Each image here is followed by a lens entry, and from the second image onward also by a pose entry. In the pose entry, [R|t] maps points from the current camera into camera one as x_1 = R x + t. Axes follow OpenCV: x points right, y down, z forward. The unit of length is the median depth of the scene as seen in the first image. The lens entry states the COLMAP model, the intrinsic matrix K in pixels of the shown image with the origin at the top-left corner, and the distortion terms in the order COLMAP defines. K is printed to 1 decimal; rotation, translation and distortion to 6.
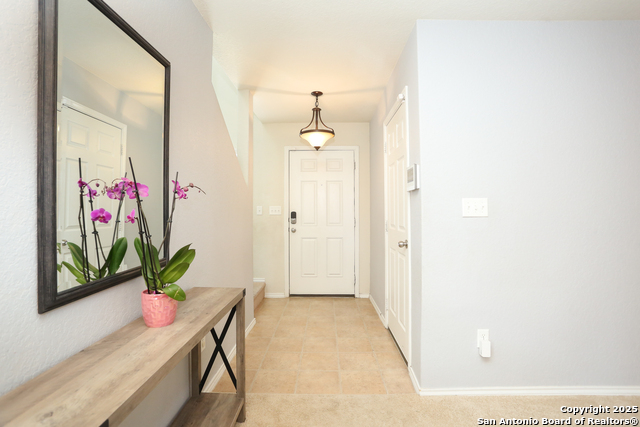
lens RADIAL K [[314.8, 0, 316.6], [0, 314.8, 211.3], [0, 0, 1]] dist [-0.022365, 0.002720]
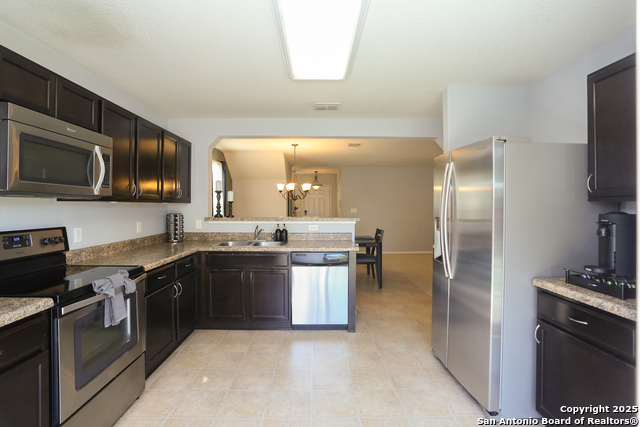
lens RADIAL K [[314.8, 0, 317.0], [0, 314.8, 208.9], [0, 0, 1]] dist [-0.022365, 0.002720]
pose [[0.998530, 0.008065, 0.053597, -0.158754], [-0.008815, 0.999866, 0.013771, -0.057483], [-0.053479, -0.014223, 0.998468, -2.072457]]
